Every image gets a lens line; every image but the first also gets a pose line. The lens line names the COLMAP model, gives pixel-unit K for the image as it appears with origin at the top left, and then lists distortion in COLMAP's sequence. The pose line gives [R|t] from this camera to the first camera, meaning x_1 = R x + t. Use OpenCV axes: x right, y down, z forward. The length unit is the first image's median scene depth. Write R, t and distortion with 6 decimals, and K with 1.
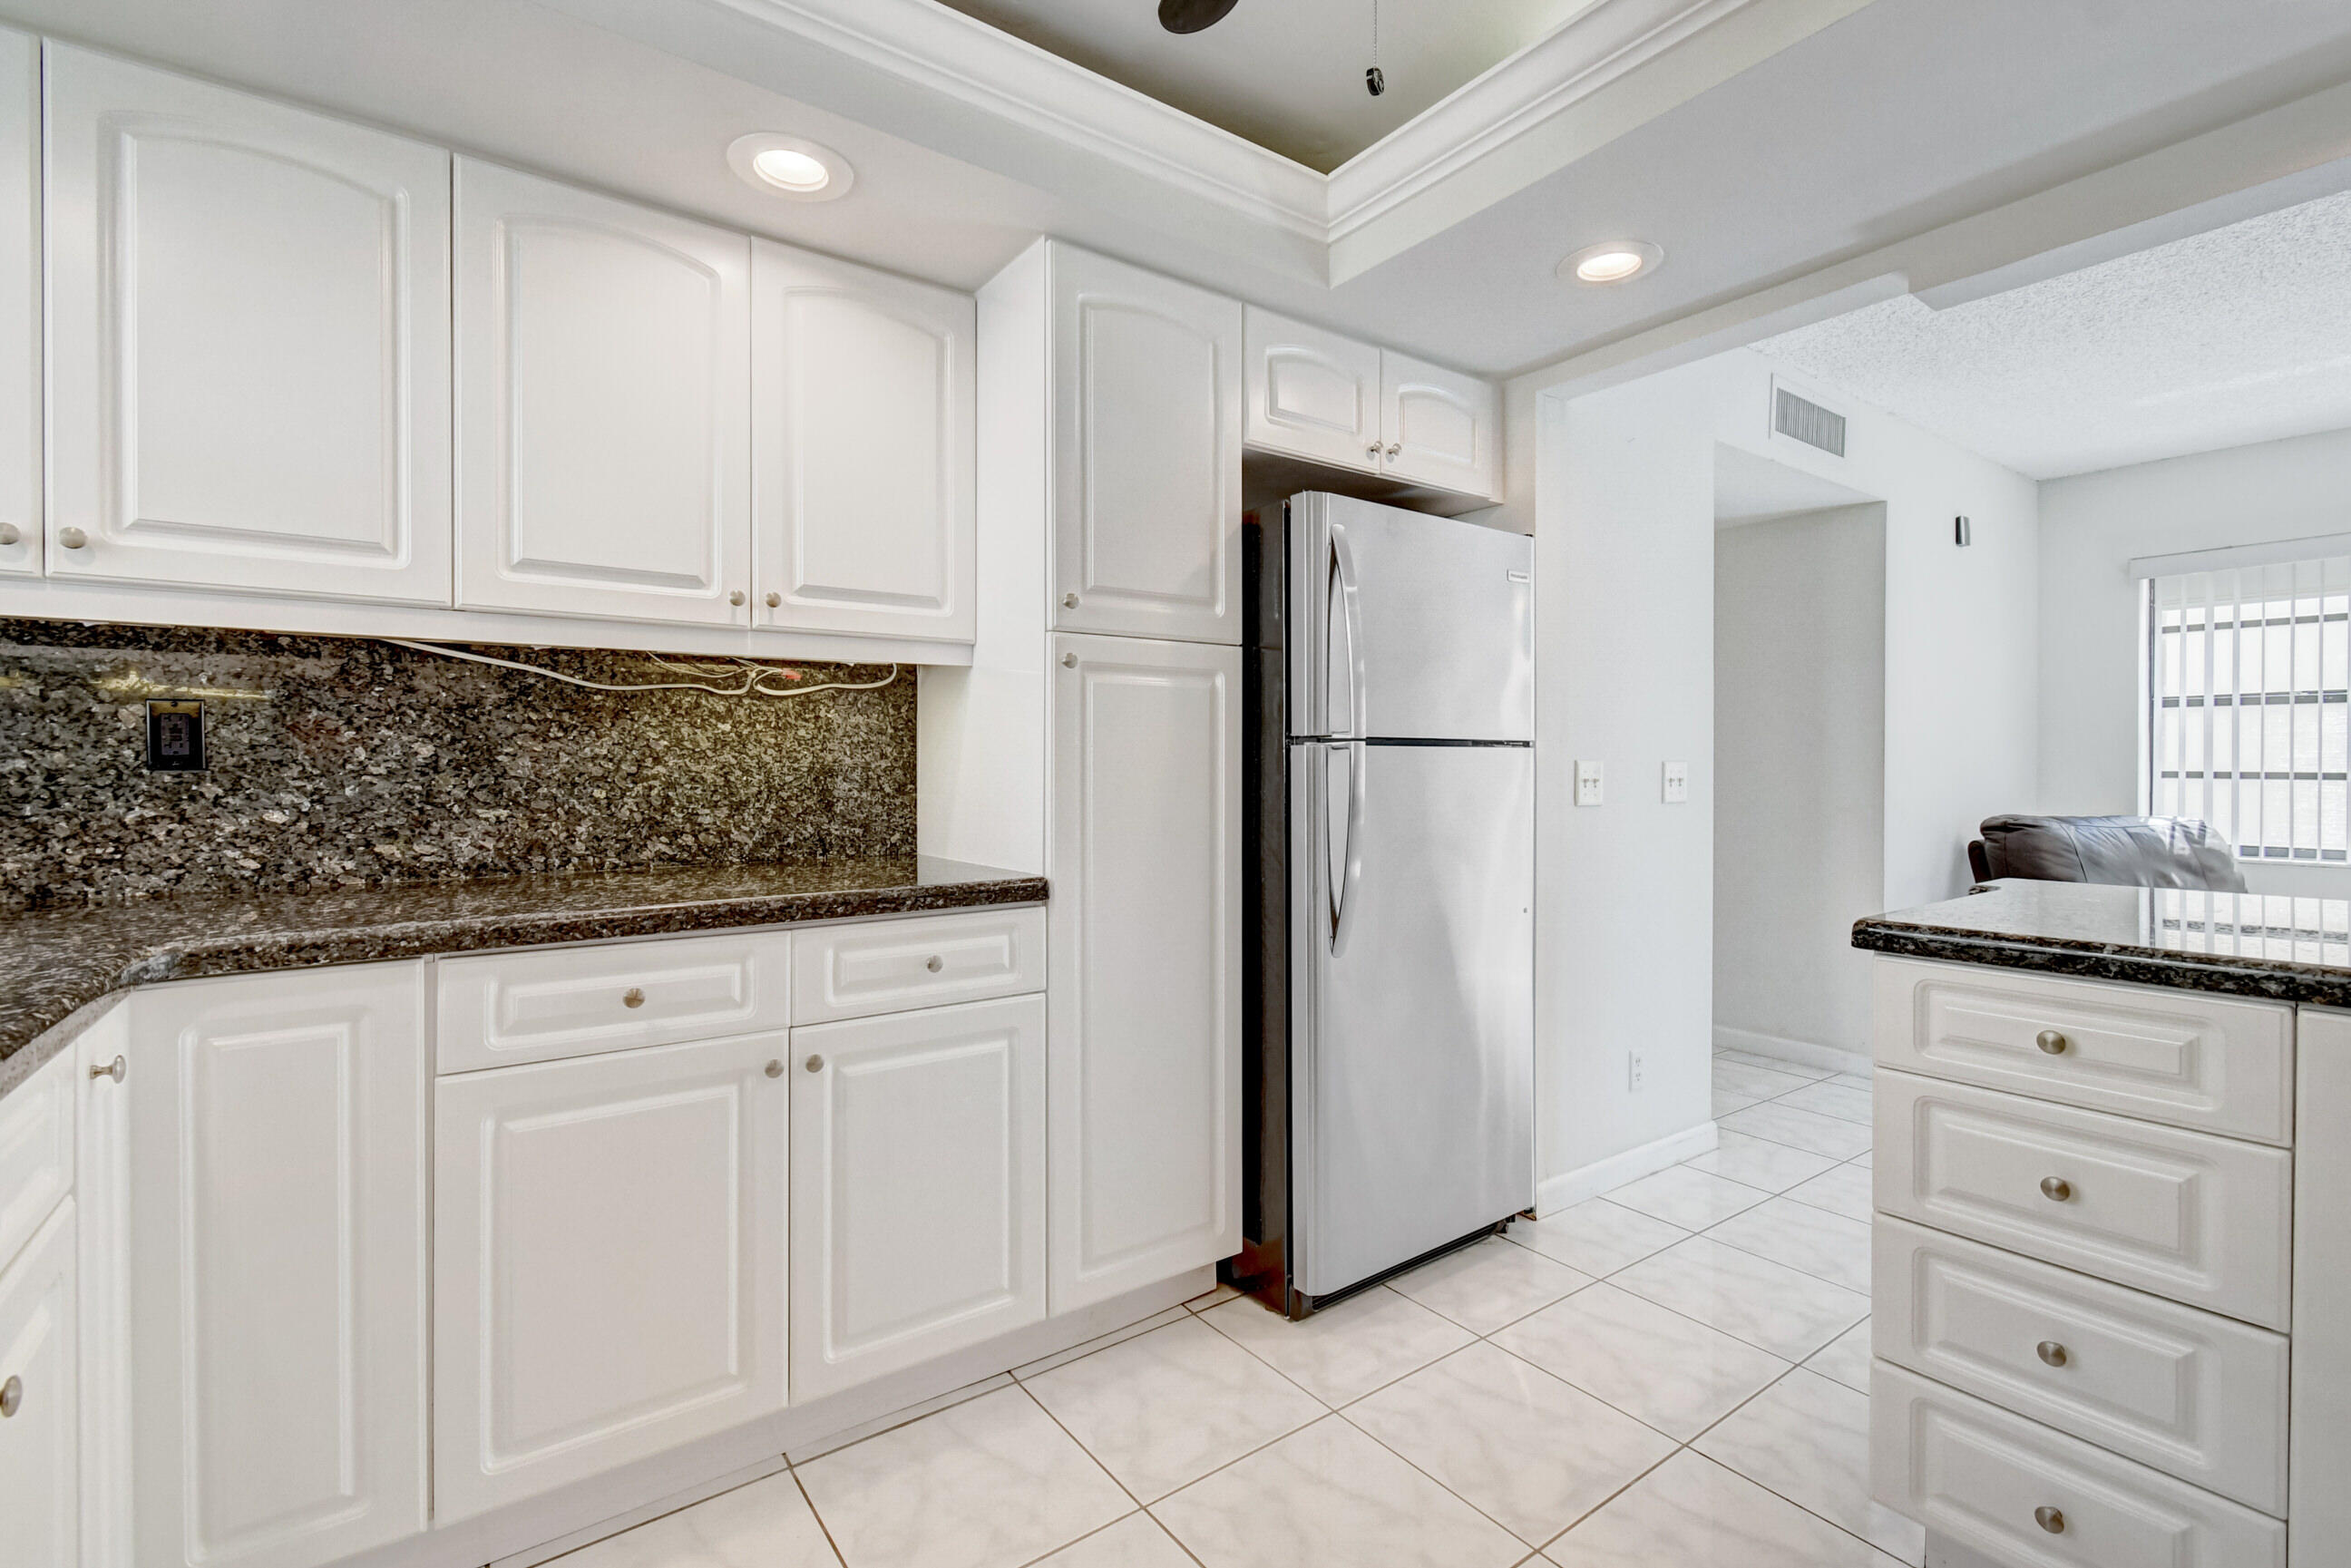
lens RADIAL K [[1048.8, 0, 1171.9], [0, 1048.8, 779.4], [0, 0, 1]] dist [-0.001019, -0.000160]
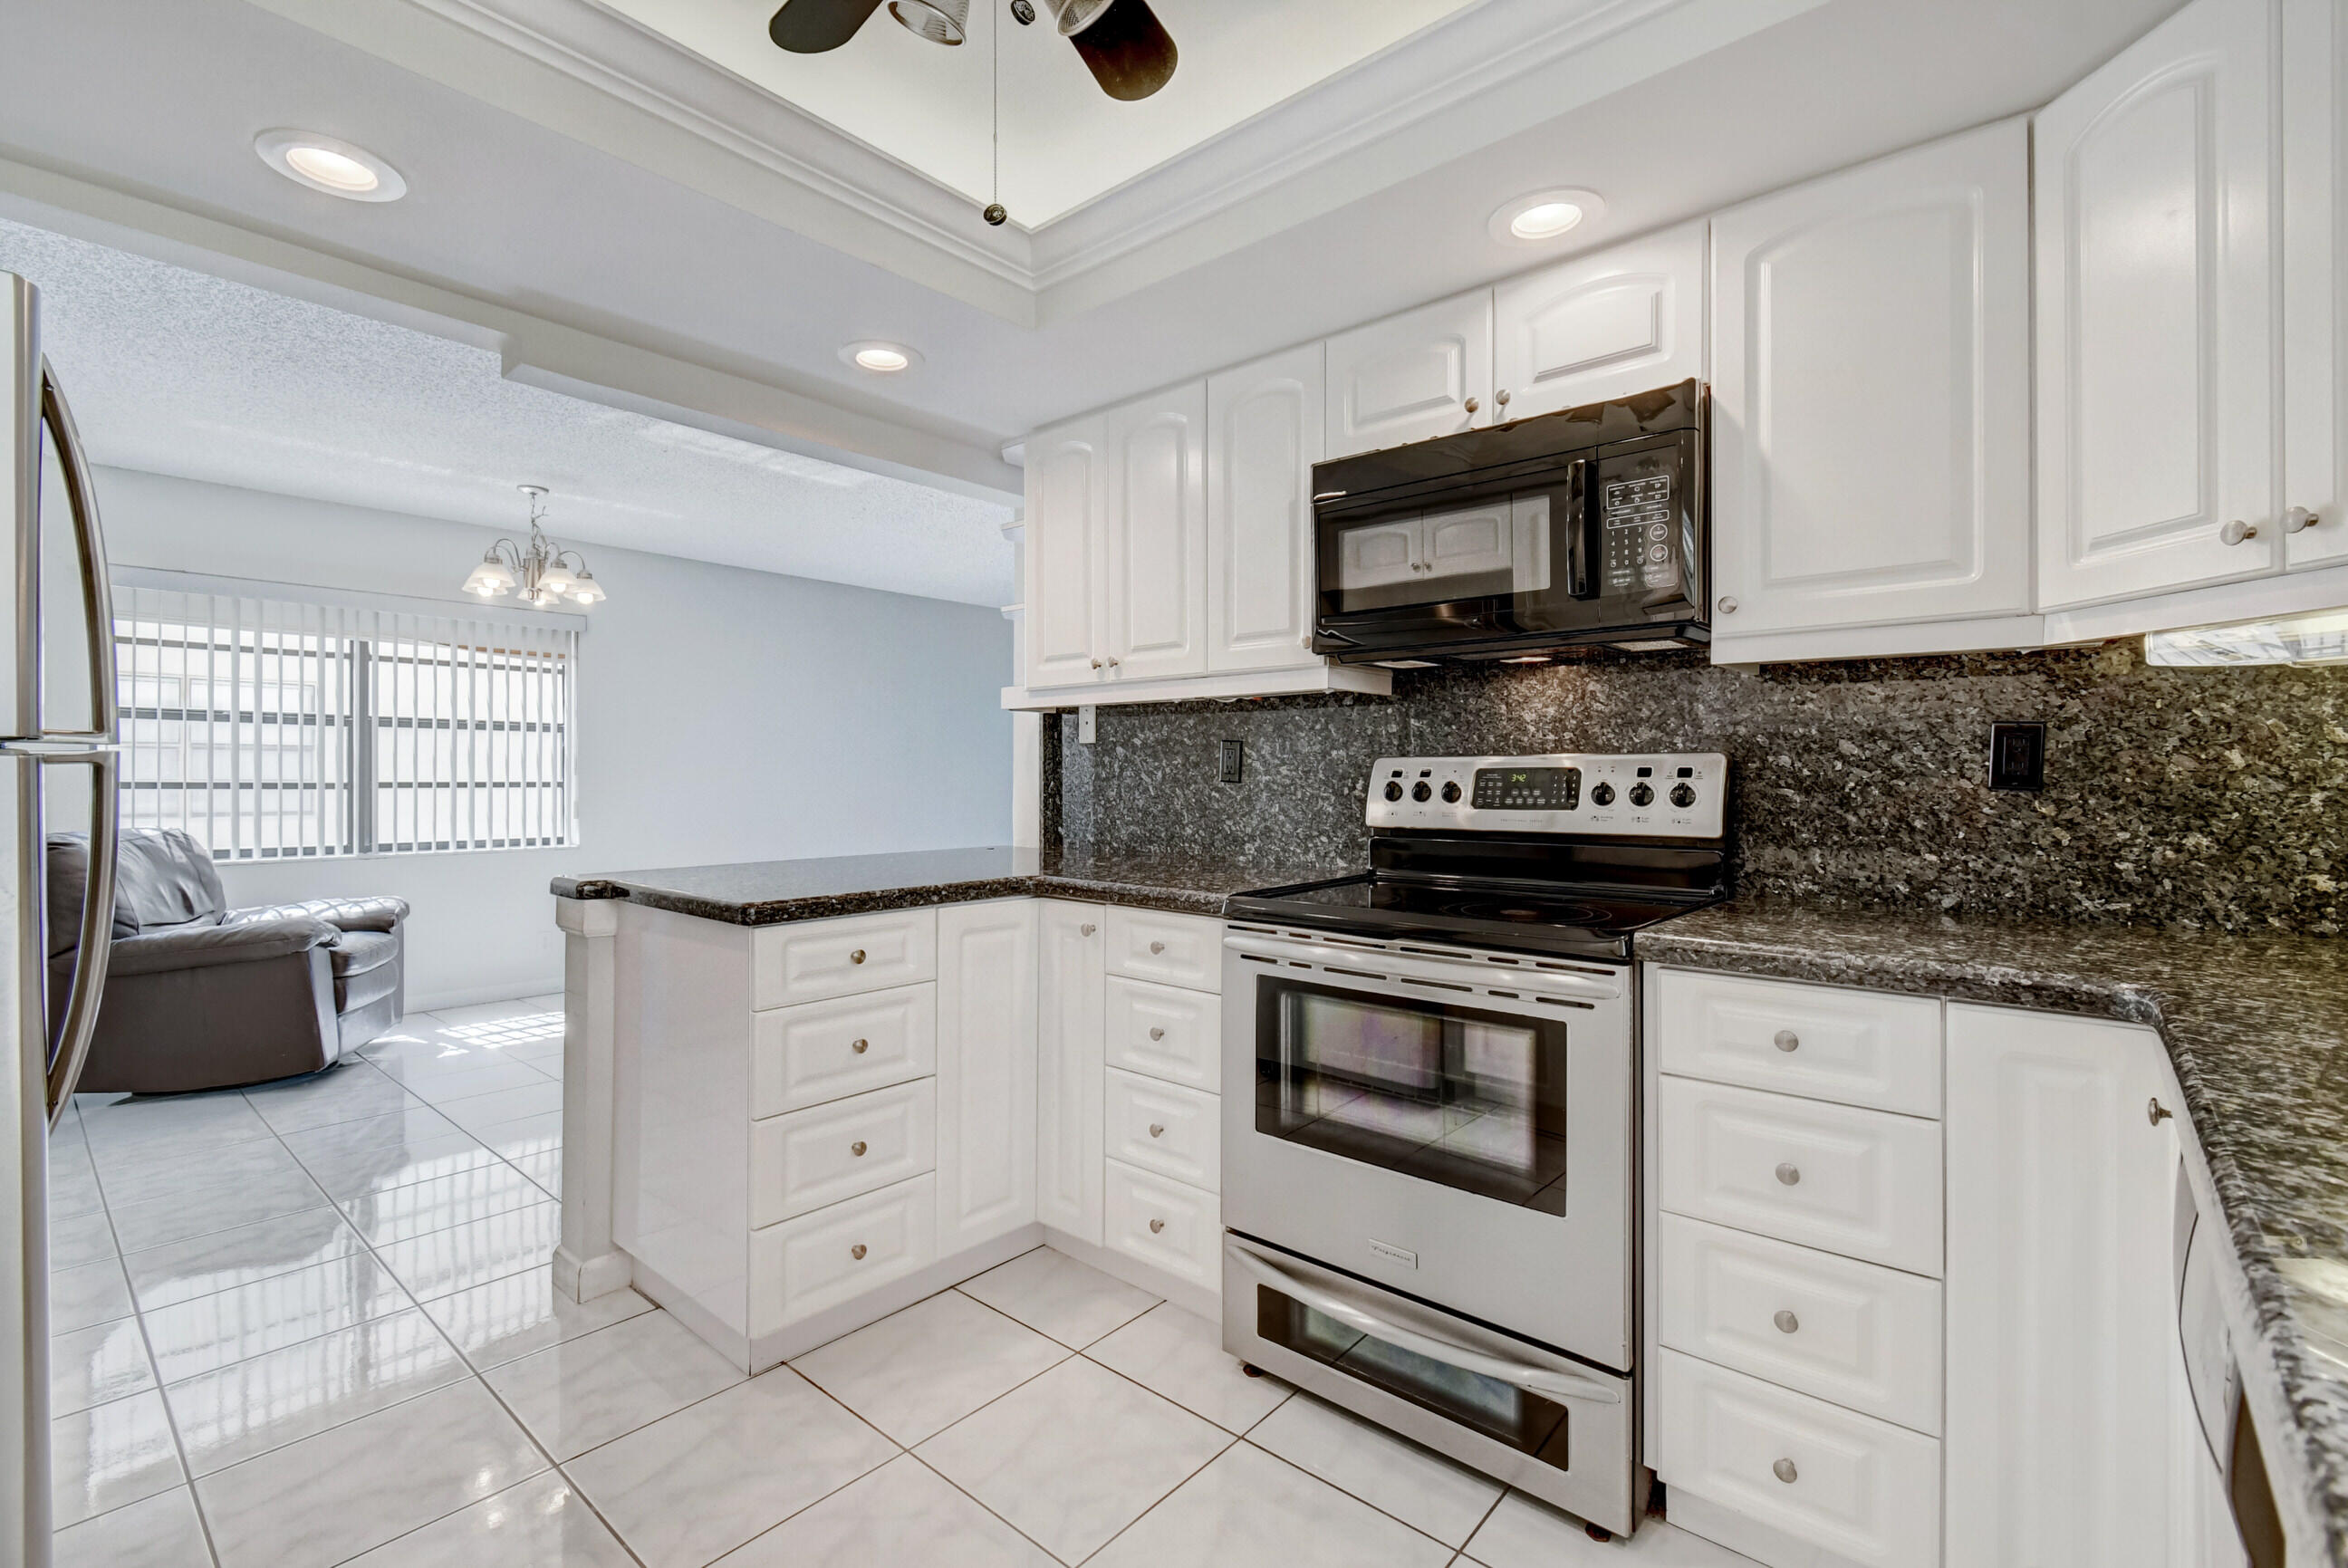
lens RADIAL K [[1047.6, 0, 1170.4], [0, 1047.6, 779.4], [0, 0, 1]] dist [-0.001019, -0.000160]
pose [[-0.226706, -0.001653, 0.973962, -0.287984], [0.005752, 0.999979, 0.003036, -0.008545], [-0.973946, 0.006291, -0.226692, 0.305464]]
